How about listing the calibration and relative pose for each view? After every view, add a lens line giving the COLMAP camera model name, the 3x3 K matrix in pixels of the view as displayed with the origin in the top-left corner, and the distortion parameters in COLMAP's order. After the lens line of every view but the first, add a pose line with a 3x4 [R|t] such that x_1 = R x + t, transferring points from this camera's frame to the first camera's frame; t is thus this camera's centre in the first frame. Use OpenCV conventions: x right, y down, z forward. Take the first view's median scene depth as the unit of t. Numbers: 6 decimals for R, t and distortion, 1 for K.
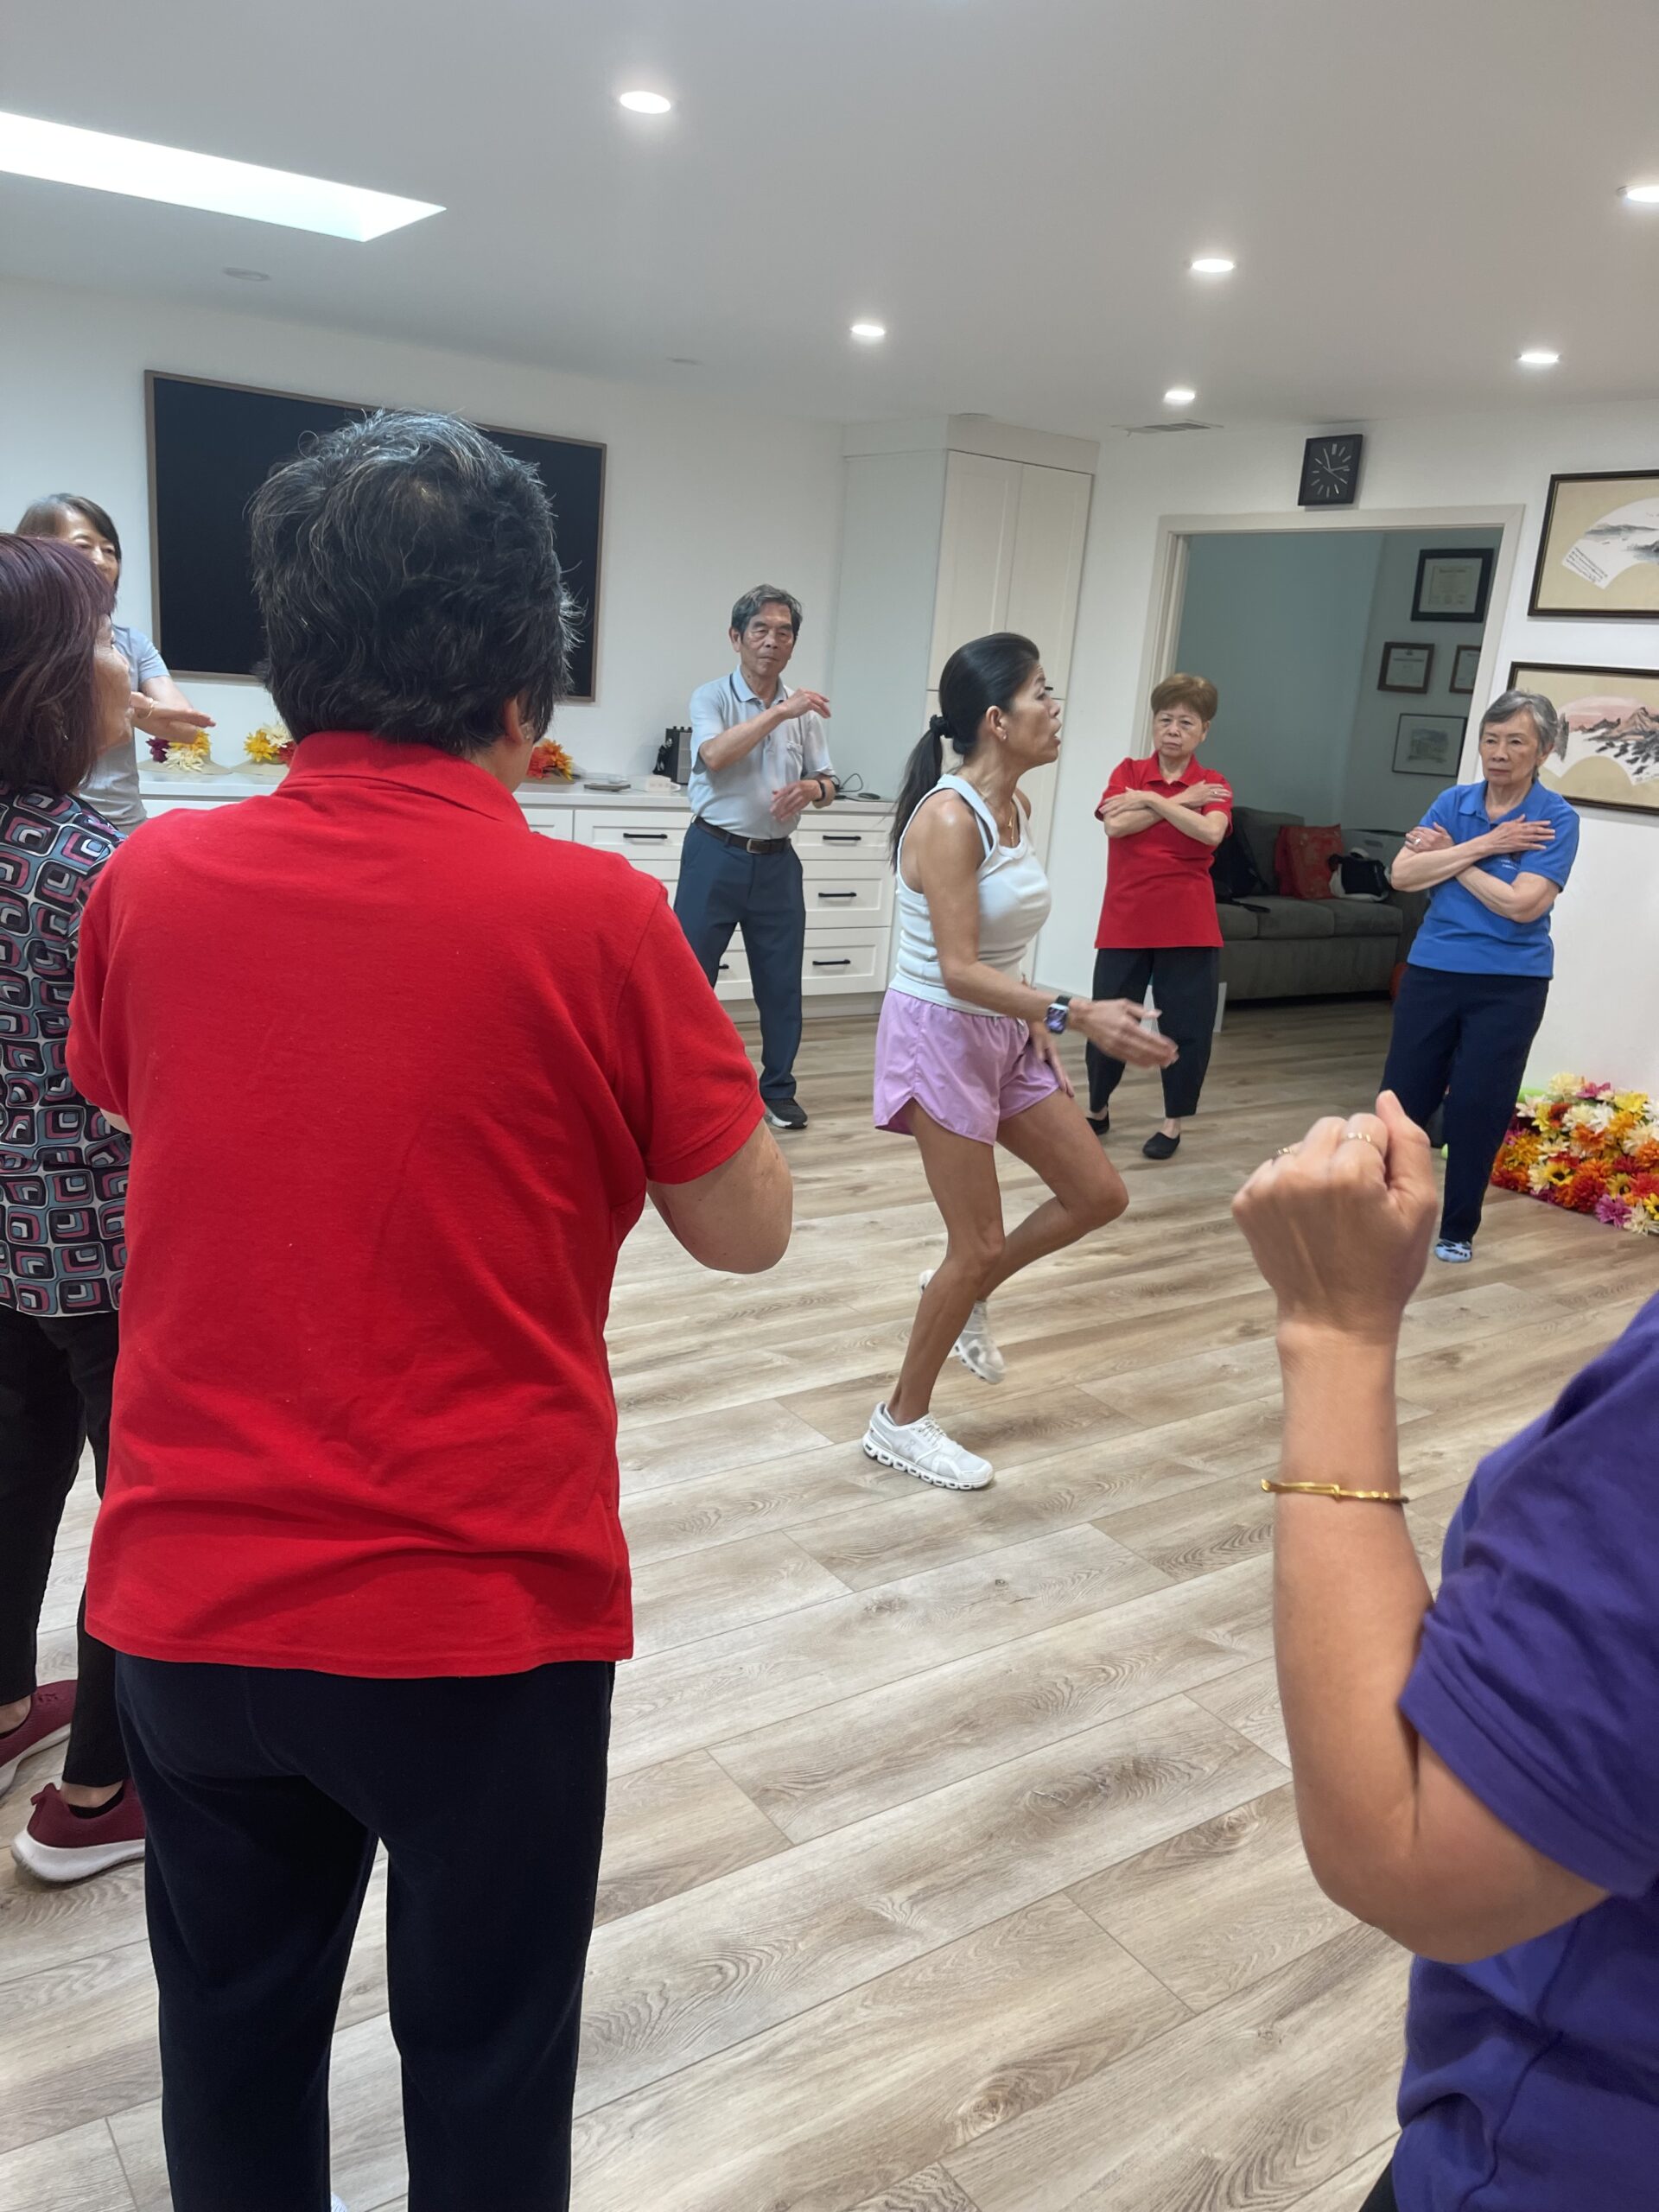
lens RADIAL K [[1675.5, 0, 816.8], [0, 1675.5, 1118.0], [0, 0, 1]] dist [0.050825, -0.065494]
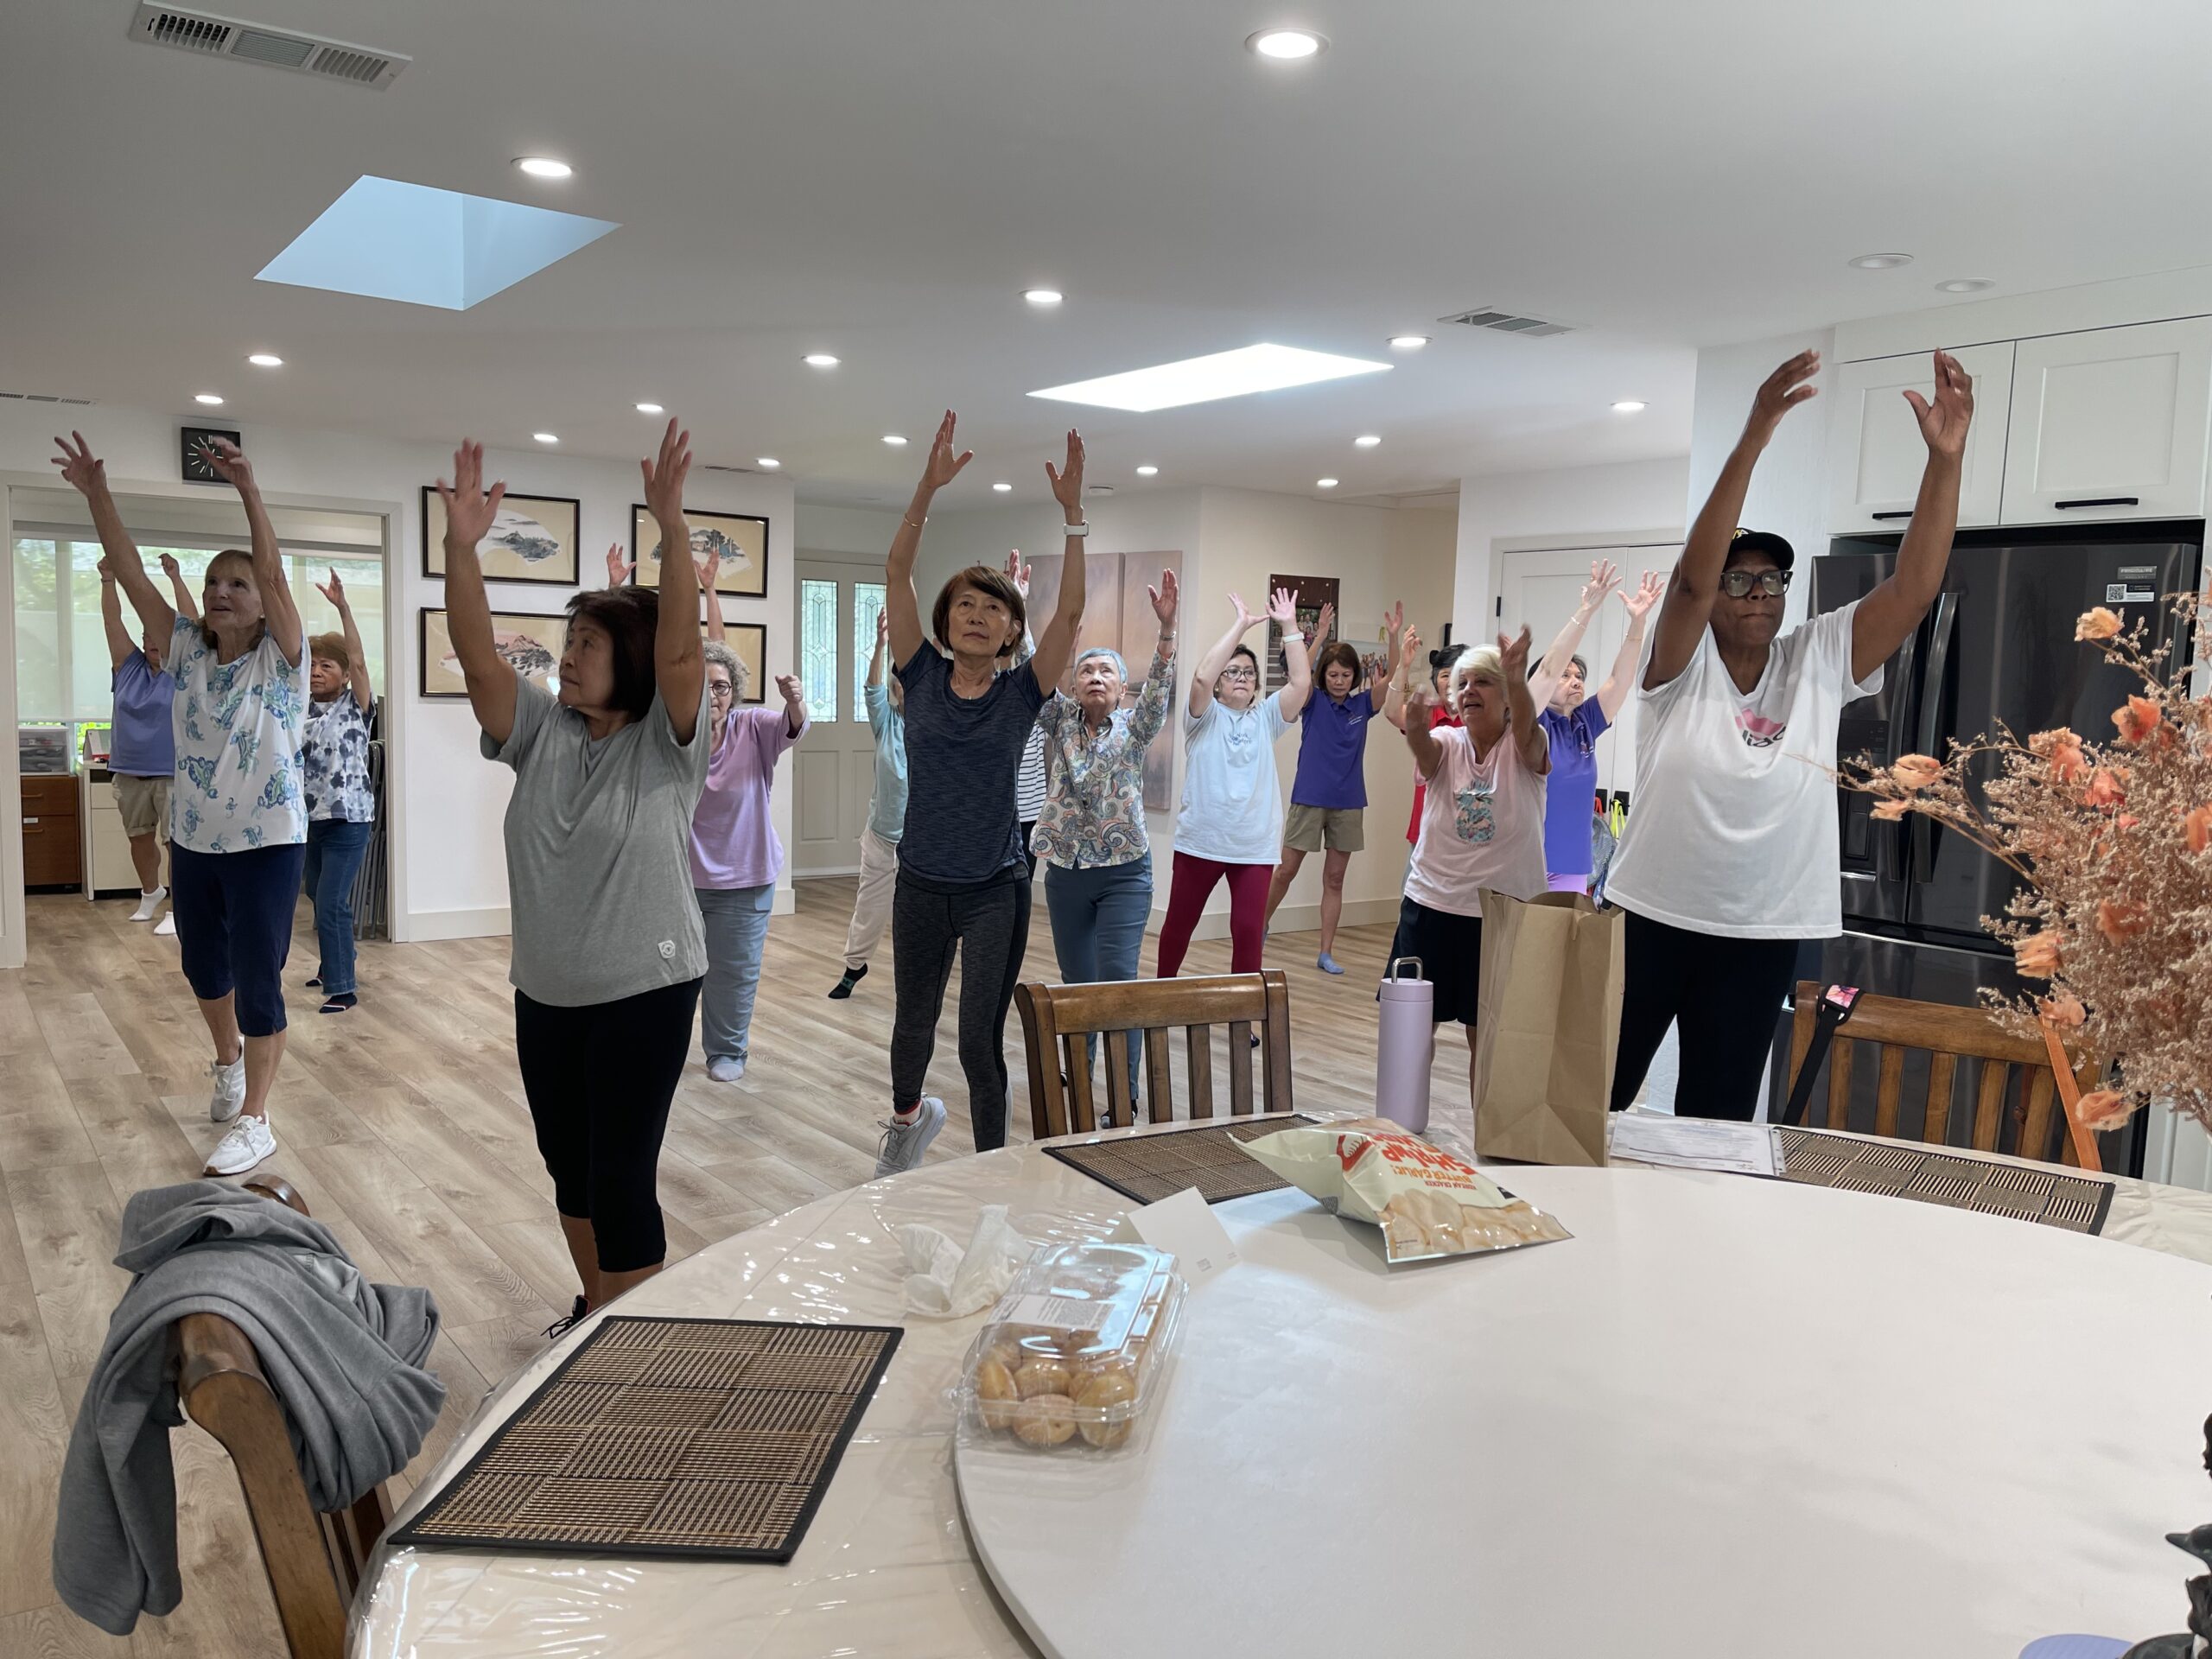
lens RADIAL K [[1675.5, 0, 1127.9], [0, 1675.5, 843.4], [0, 0, 1]] dist [0.050825, -0.065494]
pose [[-0.034737, -0.181115, 0.982848, -1.134881], [0.226145, 0.956509, 0.184254, -0.214822], [-0.973474, 0.228667, 0.007732, 0.459055]]
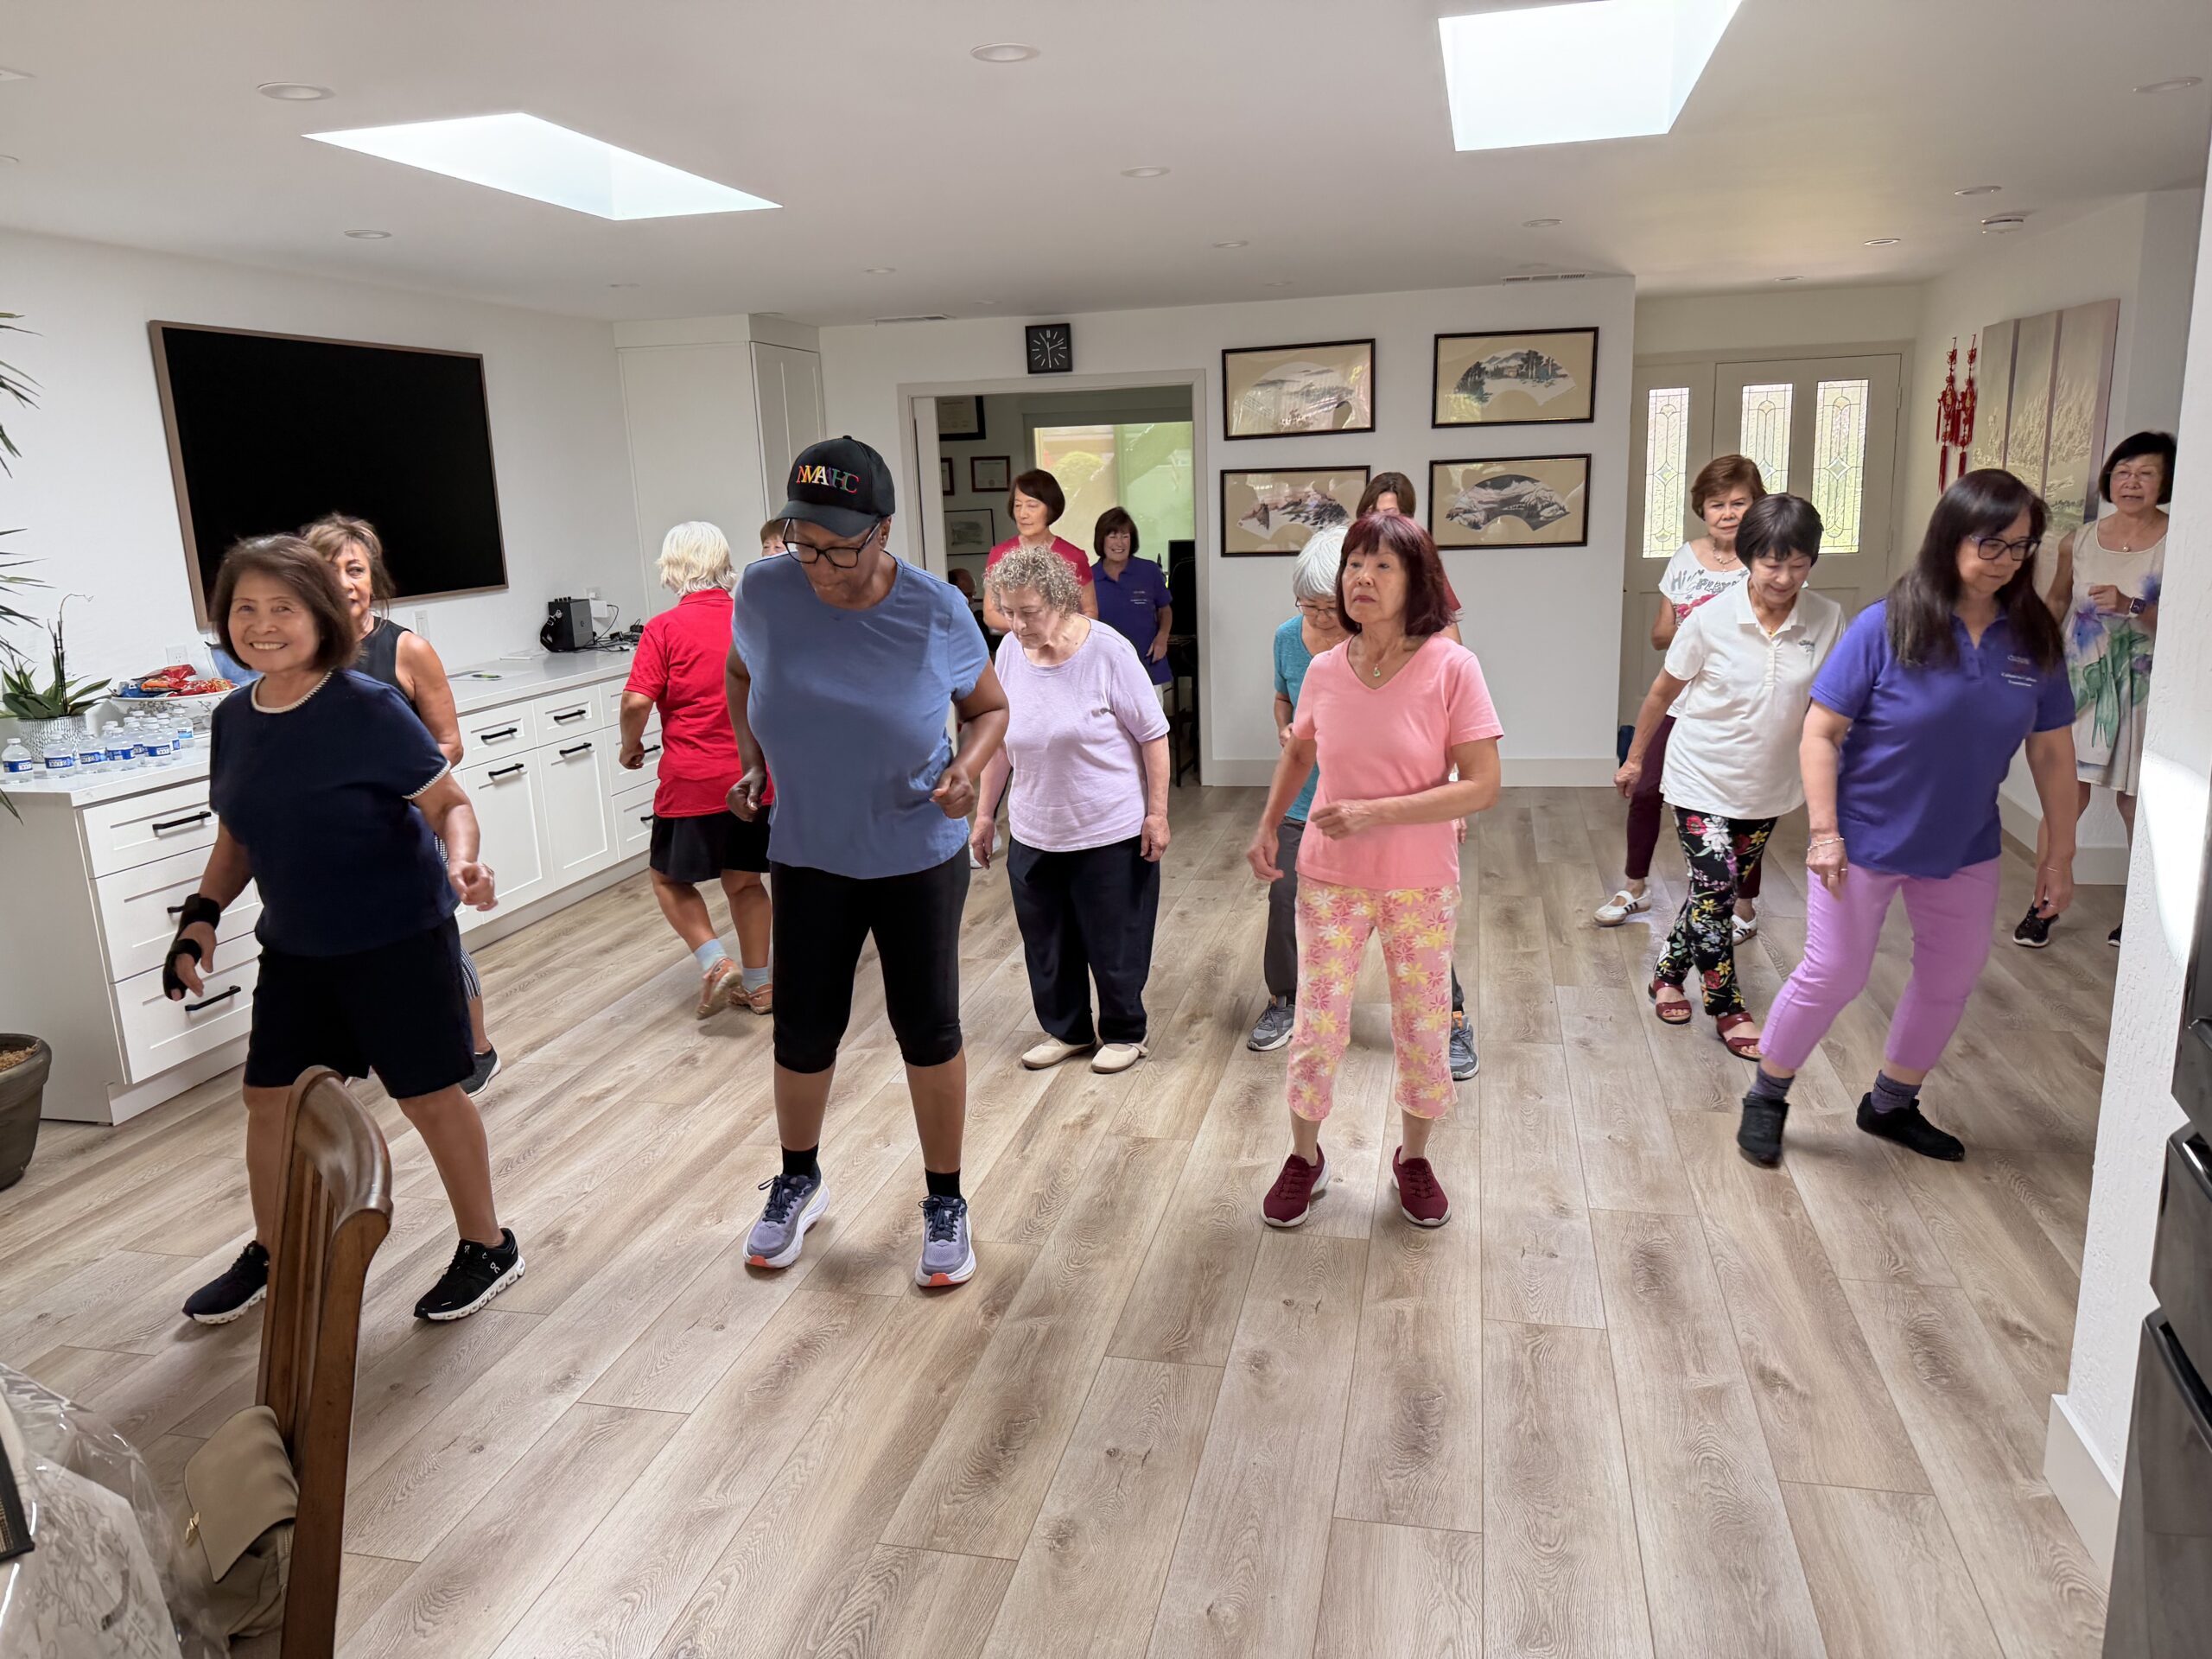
lens RADIAL K [[1544.9, 0, 1109.7], [0, 1544.9, 835.8], [0, 0, 1]] dist [0.050813, -0.064485]
pose [[0.734632, -0.254326, 0.628995, -0.659006], [0.268017, 0.960465, 0.075322, -0.088091], [-0.623284, 0.113248, 0.773752, 0.014755]]
